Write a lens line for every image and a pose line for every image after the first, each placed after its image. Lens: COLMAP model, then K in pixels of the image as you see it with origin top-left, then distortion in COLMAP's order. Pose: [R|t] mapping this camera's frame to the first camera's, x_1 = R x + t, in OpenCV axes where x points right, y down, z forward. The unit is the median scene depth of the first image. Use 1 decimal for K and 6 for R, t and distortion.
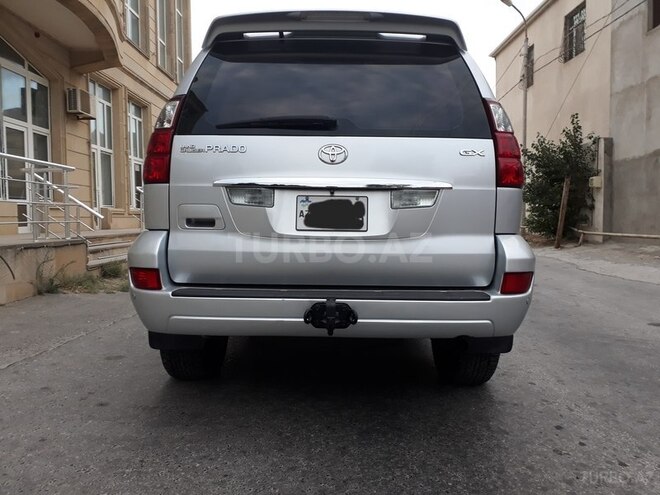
lens RADIAL K [[520.5, 0, 335.4], [0, 520.5, 241.7], [0, 0, 1]] dist [0.010089, 0.007544]
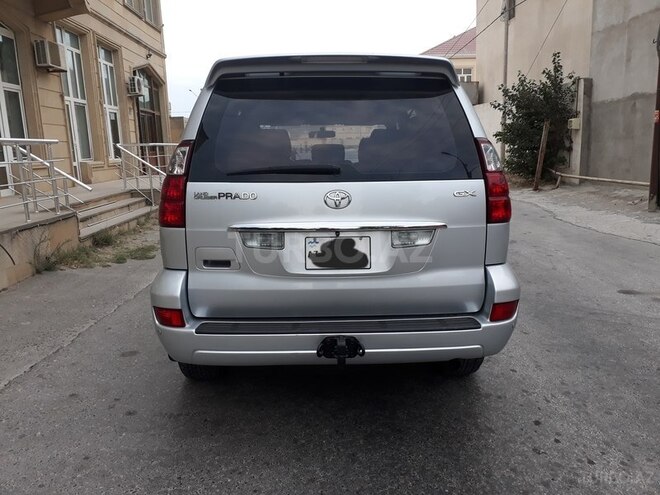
lens RADIAL K [[520.5, 0, 332.7], [0, 520.5, 236.7], [0, 0, 1]] dist [0.010089, 0.007544]
pose [[0.999035, -0.029789, 0.032289, -0.045390], [0.025585, 0.992005, 0.123578, -0.196717], [-0.035712, -0.122633, 0.991809, -0.070497]]
